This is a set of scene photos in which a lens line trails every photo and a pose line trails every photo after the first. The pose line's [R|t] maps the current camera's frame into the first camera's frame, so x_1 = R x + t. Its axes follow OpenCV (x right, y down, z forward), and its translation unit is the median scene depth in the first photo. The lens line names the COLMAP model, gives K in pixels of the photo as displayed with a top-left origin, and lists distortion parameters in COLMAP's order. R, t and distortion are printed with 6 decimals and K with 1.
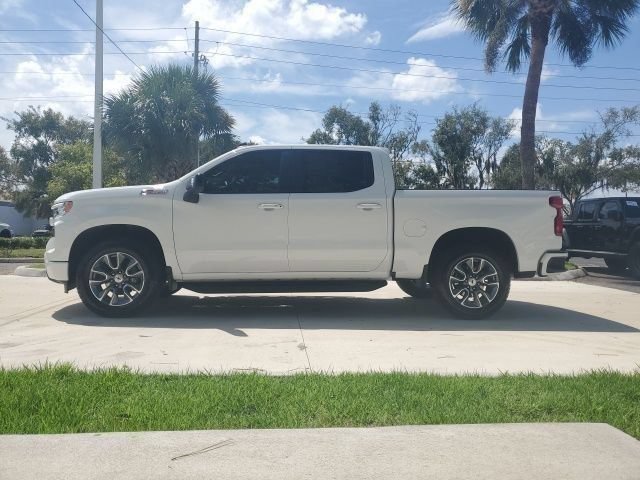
lens RADIAL K [[525.1, 0, 320.0], [0, 525.1, 240.0], [0, 0, 1]] dist [-0.005094, -0.002117]
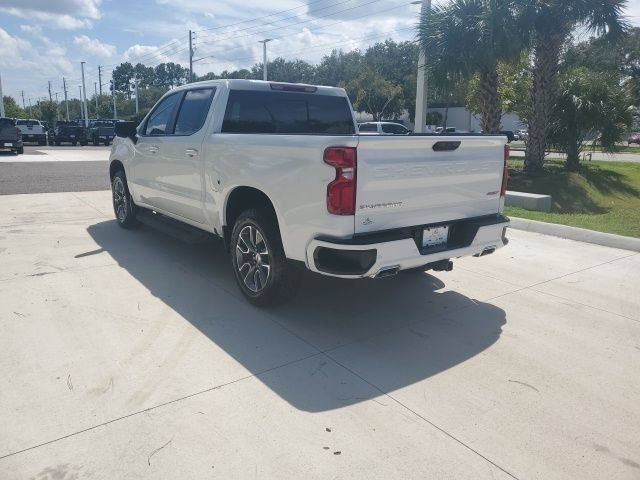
lens RADIAL K [[504.8, 0, 315.3], [0, 504.8, 239.1], [0, 0, 1]] dist [0.016562, 0.000560]
pose [[0.515235, 0.185748, -0.836678, 0.945069], [-0.012170, 0.977719, 0.209566, -0.102934], [0.856963, -0.097793, 0.506015, 0.704866]]
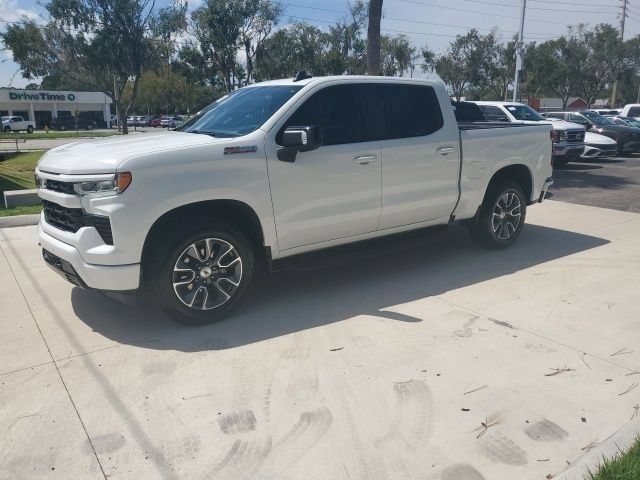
lens RADIAL K [[509.6, 0, 320.0], [0, 509.6, 240.0], [0, 0, 1]] dist [0.014211, 0.004559]
pose [[0.849684, -0.141549, 0.507938, -0.573488], [0.016777, 0.970065, 0.242267, -0.132137], [-0.527025, -0.197329, 0.826623, 0.323702]]
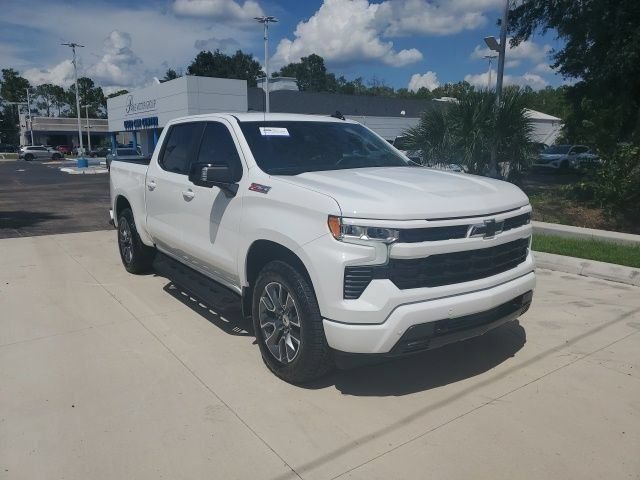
lens RADIAL K [[491.1, 0, 320.0], [0, 491.1, 240.0], [0, 0, 1]] dist [0.037226, -0.004156]
pose [[-0.528569, -0.166914, 0.832319, -0.887119], [0.004791, 0.979876, 0.199548, -0.145464], [-0.848877, 0.109462, -0.517133, 1.537966]]
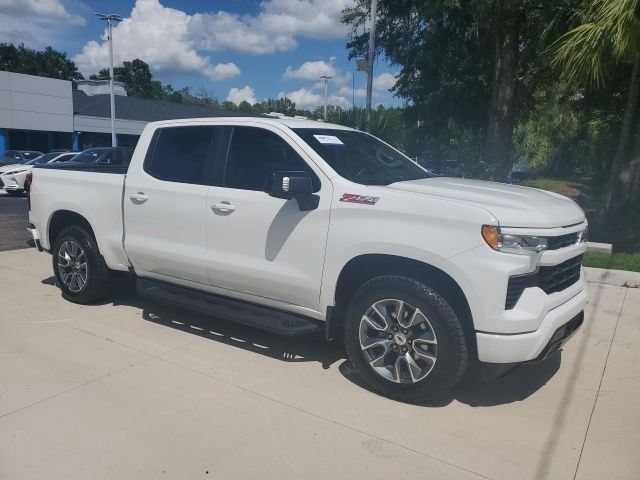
lens RADIAL K [[487.4, 0, 320.0], [0, 487.4, 240.0], [0, 0, 1]] dist [0.013840, 0.004734]
pose [[-0.789448, -0.123361, 0.601294, -0.635091], [-0.020397, 0.984328, 0.175166, -0.137850], [-0.613479, 0.126020, -0.779591, 1.751588]]
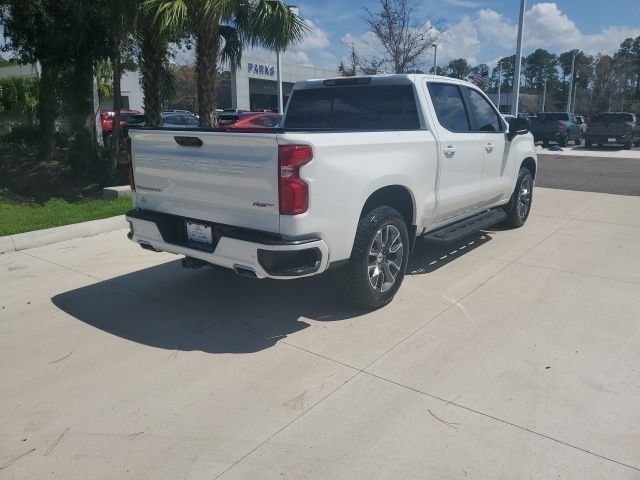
lens RADIAL K [[491.9, 0, 304.7], [0, 491.9, 239.0], [0, 0, 1]] dist [0.008697, 0.003796]
pose [[-0.689433, 0.168724, -0.704425, 0.826517], [-0.001636, 0.972128, 0.234446, -0.112147], [0.724348, 0.162787, -0.669941, 1.713179]]
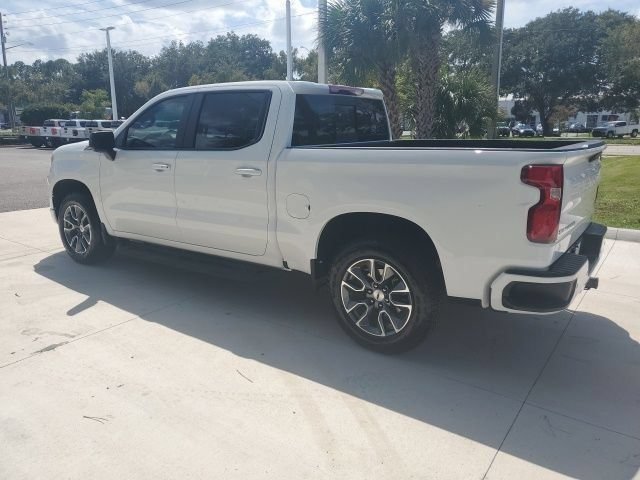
lens RADIAL K [[509.6, 0, 320.0], [0, 509.6, 240.0], [0, 0, 1]] dist [0.014211, 0.004559]
pose [[0.757720, 0.137647, -0.637898, 0.629756], [0.007532, 0.975592, 0.219463, -0.124448], [0.652536, -0.171097, 0.738189, 0.509695]]
